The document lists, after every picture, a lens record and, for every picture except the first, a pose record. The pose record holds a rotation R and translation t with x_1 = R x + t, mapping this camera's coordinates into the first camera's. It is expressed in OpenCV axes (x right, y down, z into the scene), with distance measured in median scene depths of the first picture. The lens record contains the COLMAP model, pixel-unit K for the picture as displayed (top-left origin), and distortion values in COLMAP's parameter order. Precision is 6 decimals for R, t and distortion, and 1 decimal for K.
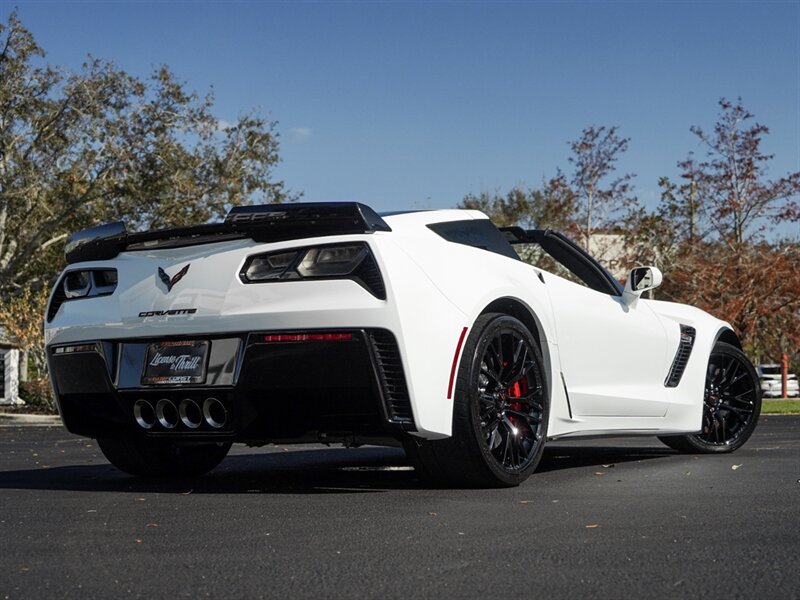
lens RADIAL K [[1222.0, 0, 401.8], [0, 1222.0, 298.5], [0, 0, 1]] dist [-0.014476, 0.043362]
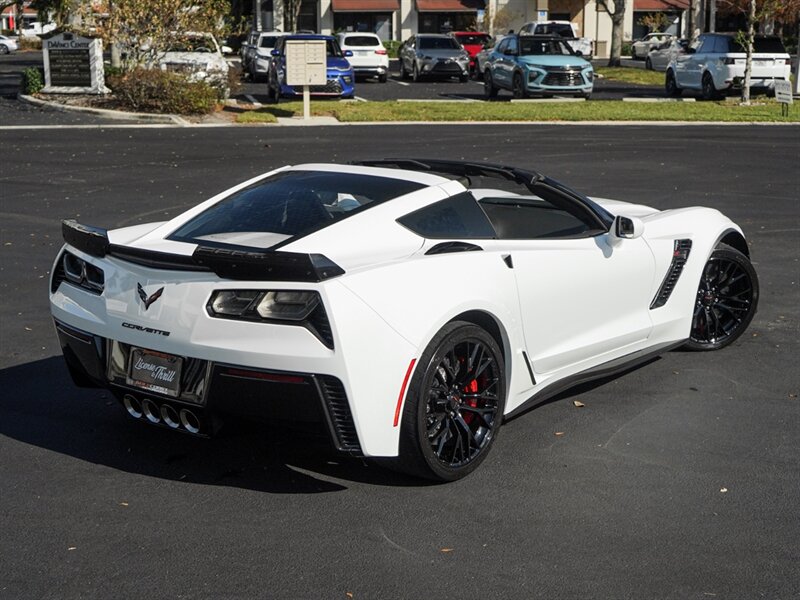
lens RADIAL K [[1236.3, 0, 381.1], [0, 1236.3, 299.6], [0, 0, 1]] dist [-0.023566, 0.074904]
pose [[0.994868, 0.034365, -0.095167, 0.116479], [-0.005212, 0.956713, 0.290987, -0.319706], [0.101047, -0.288997, 0.951982, -0.026798]]
